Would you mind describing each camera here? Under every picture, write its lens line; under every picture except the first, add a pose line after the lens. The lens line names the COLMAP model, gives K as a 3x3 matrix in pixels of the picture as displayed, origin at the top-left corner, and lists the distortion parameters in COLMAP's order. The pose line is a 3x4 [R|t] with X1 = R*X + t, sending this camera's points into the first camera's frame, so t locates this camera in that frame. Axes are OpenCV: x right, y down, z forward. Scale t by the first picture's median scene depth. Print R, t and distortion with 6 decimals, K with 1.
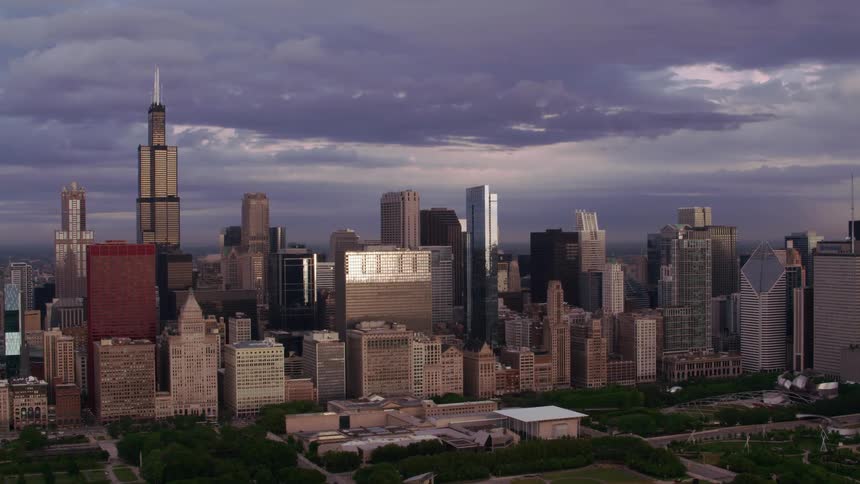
lens RADIAL K [[1107.6, 0, 430.0], [0, 1107.6, 242.0], [0, 0, 1]] dist [-0.234311, 0.350954]
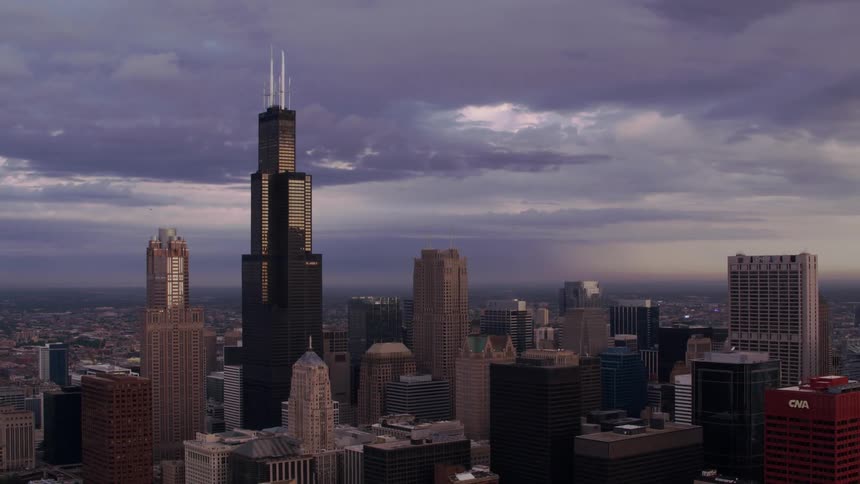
lens RADIAL K [[1103.5, 0, 430.0], [0, 1103.5, 242.0], [0, 0, 1]] dist [-0.241295, 0.279328]
pose [[0.966083, 0.009454, 0.258060, -0.496131], [-0.000155, 0.999351, -0.036029, -0.036674], [-0.258233, 0.034767, 0.965457, 0.535635]]
